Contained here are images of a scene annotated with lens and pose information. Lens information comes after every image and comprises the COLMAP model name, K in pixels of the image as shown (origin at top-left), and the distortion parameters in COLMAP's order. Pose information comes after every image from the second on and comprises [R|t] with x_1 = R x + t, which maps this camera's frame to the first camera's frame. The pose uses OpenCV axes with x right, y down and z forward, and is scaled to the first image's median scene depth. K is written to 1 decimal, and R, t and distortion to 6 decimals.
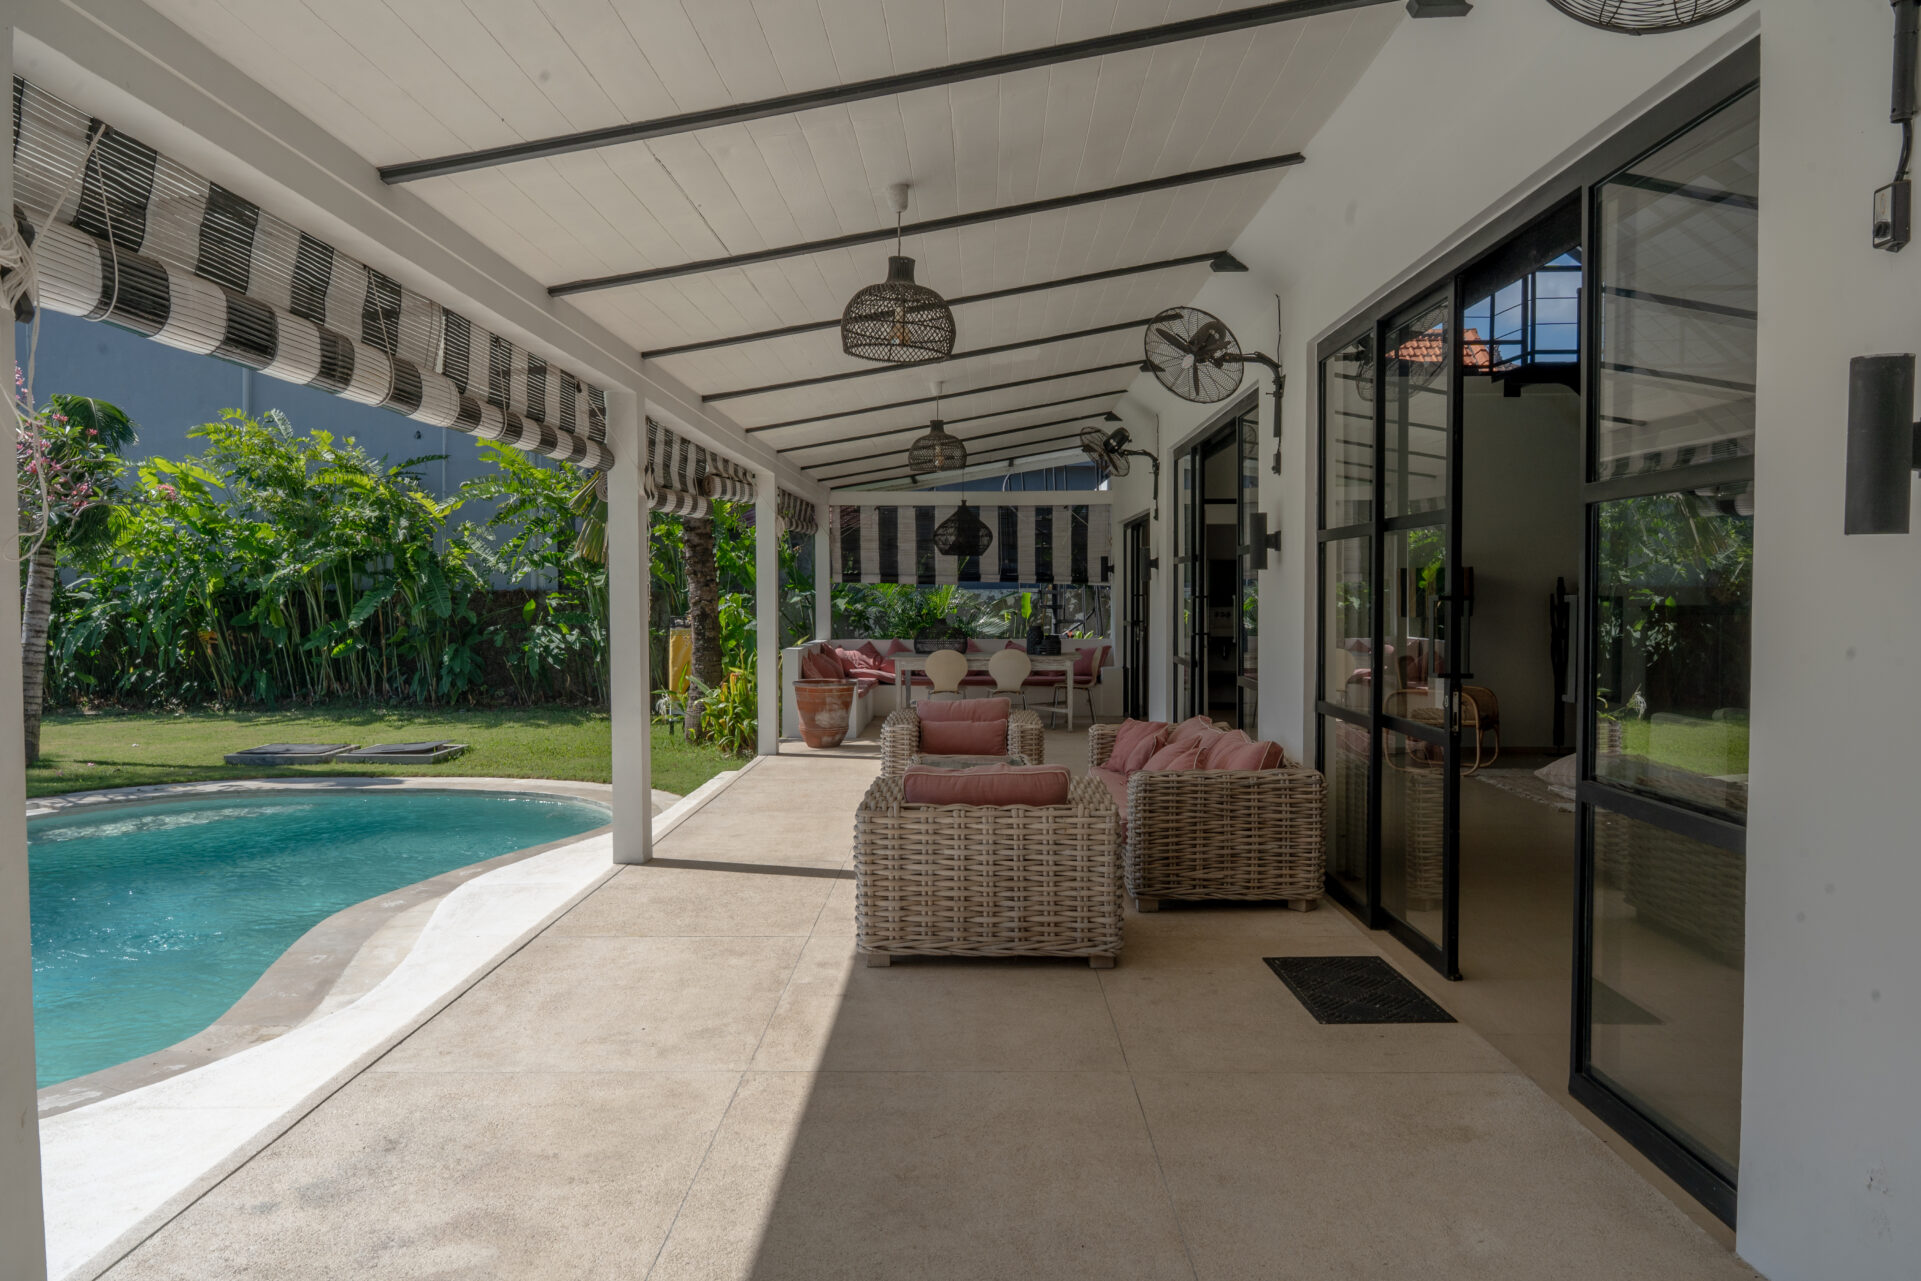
lens RADIAL K [[1327.5, 0, 960.5], [0, 1327.5, 640.5], [0, 0, 1]] dist [-0.036318, -0.002003]
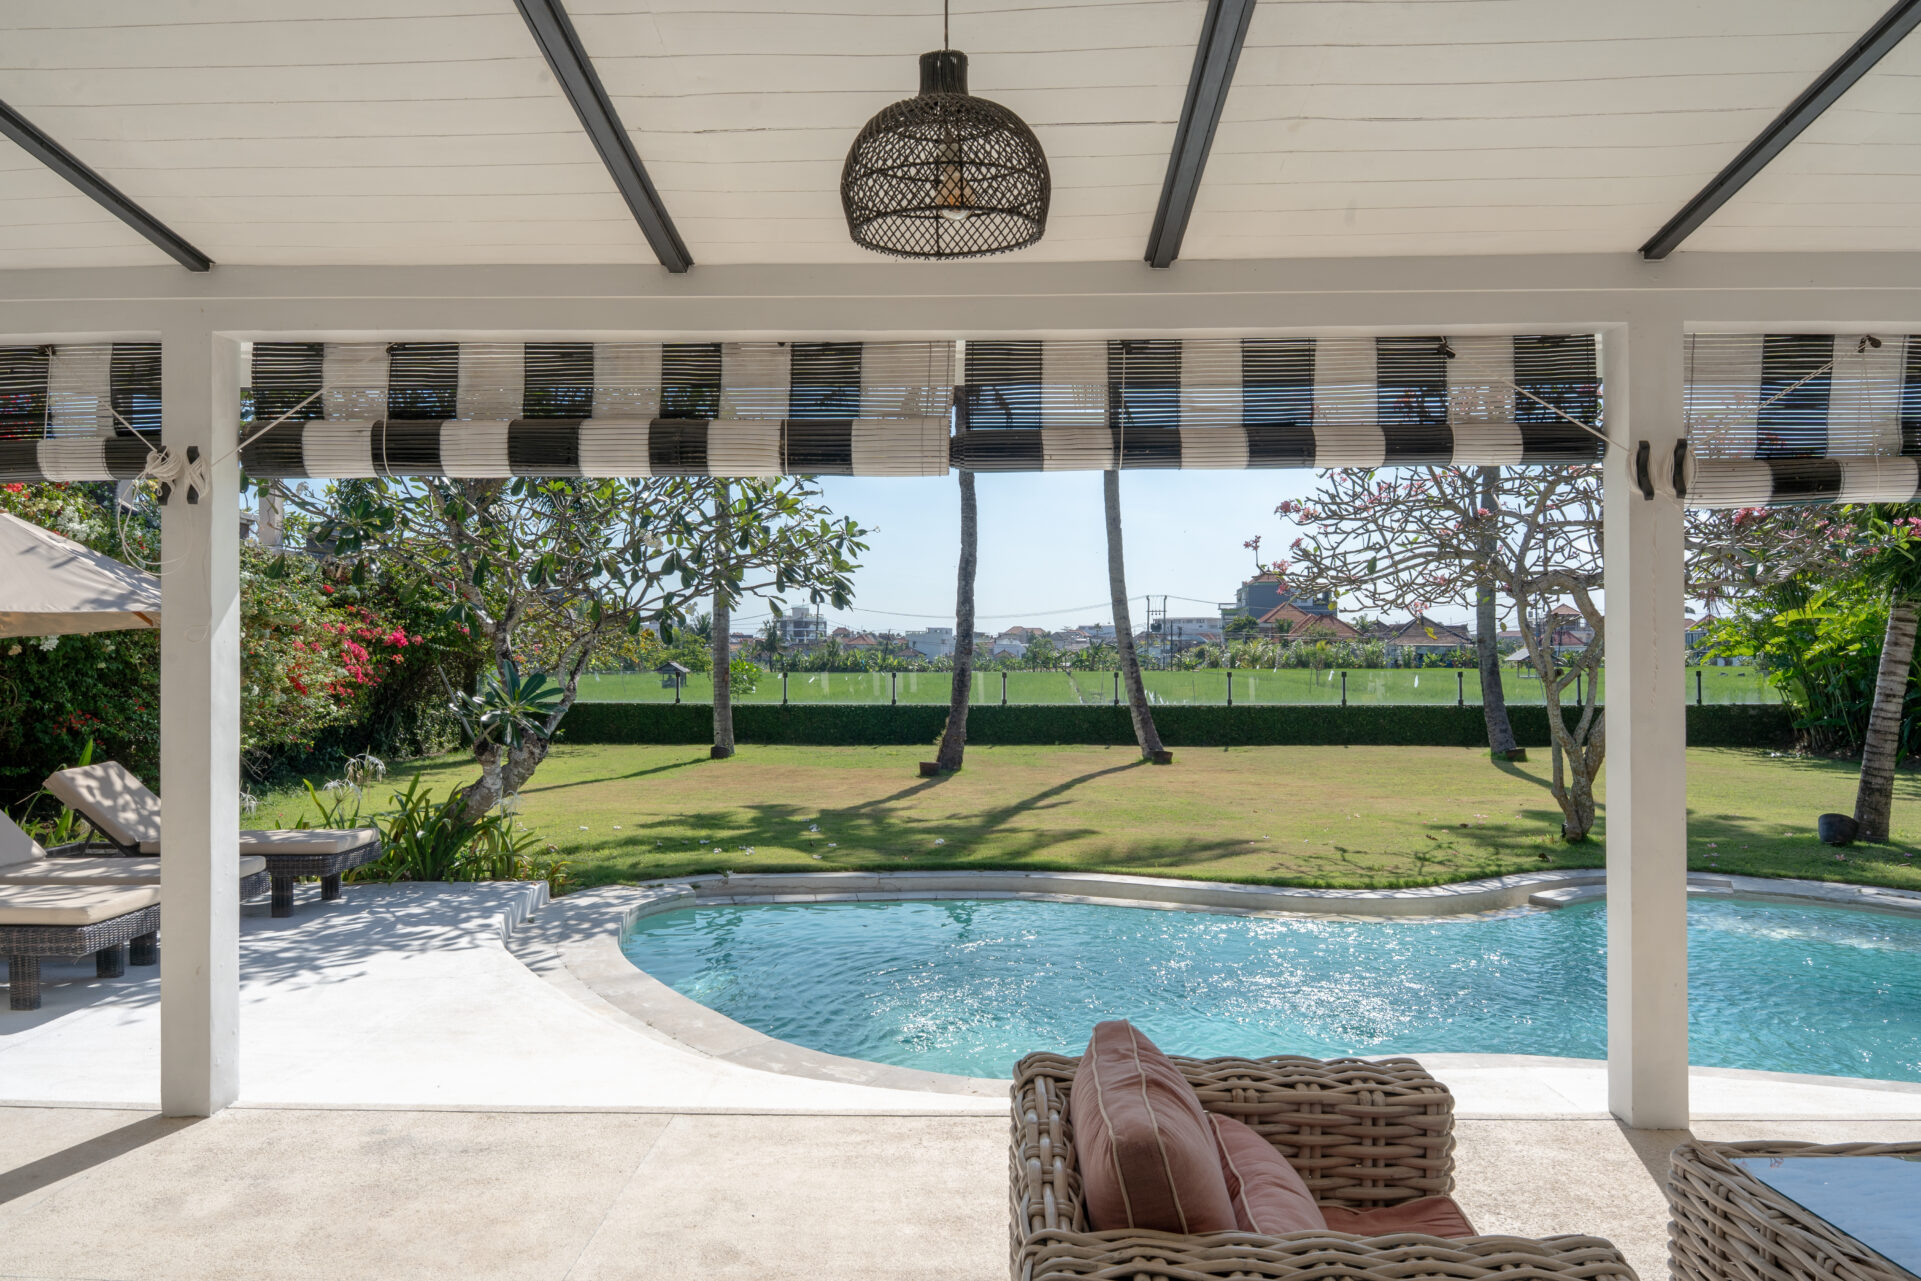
lens RADIAL K [[1327.5, 0, 960.5], [0, 1327.5, 640.5], [0, 0, 1]] dist [-0.036318, -0.002003]
pose [[-0.008330, -0.004588, -0.999955, 0.168228], [-0.040463, 0.999172, -0.004247, -0.013806], [0.999146, 0.040425, -0.008509, 0.353420]]
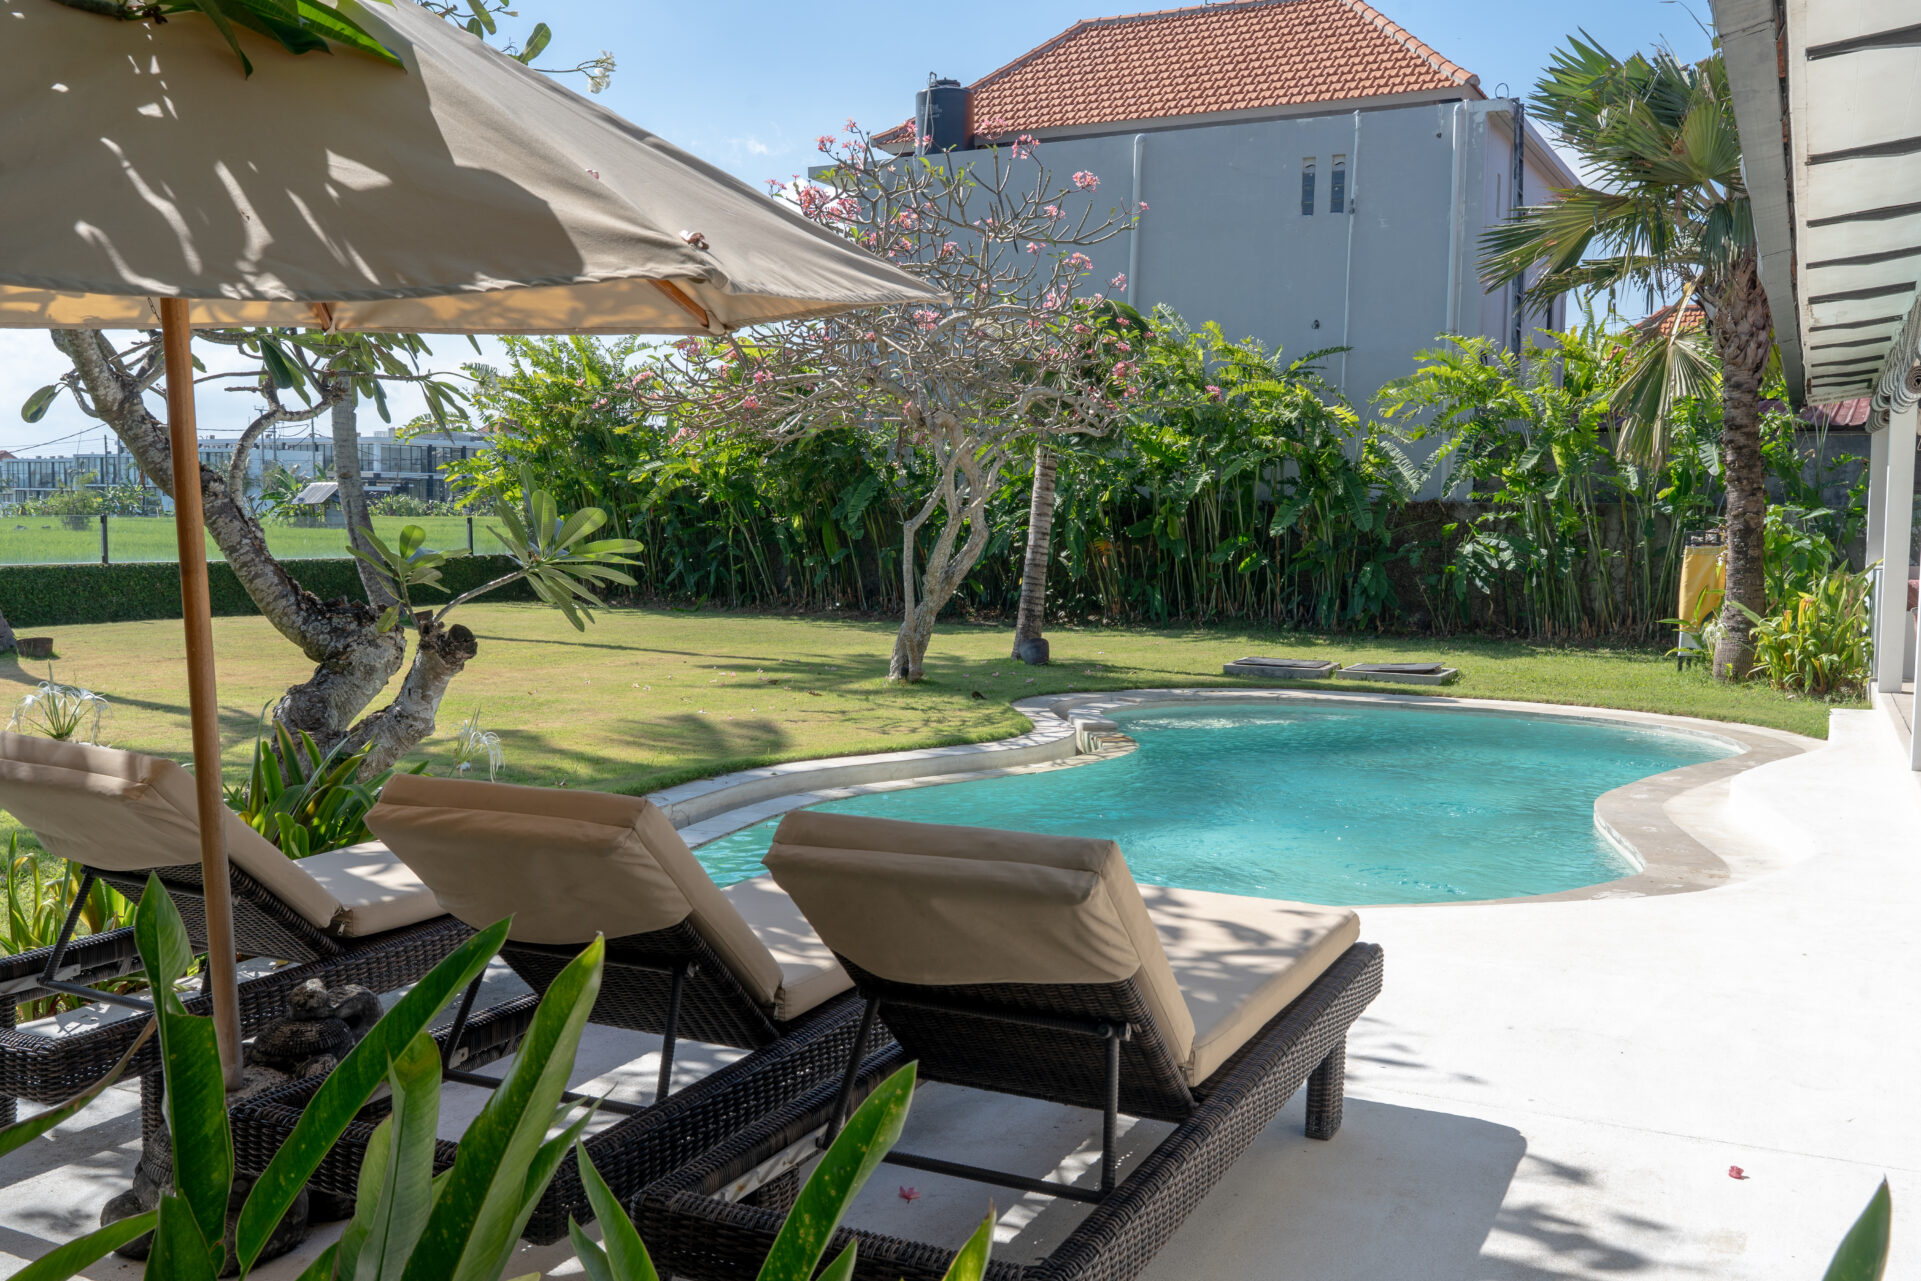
lens RADIAL K [[1740.1, 0, 960.5], [0, 1740.1, 640.5], [0, 0, 1]] dist [0.078734, 0.001237]
pose [[0.907609, 0.044309, -0.417471, -0.184802], [-0.030440, 0.998743, 0.039825, 0.022469], [0.418710, -0.023438, 0.907817, -0.241039]]
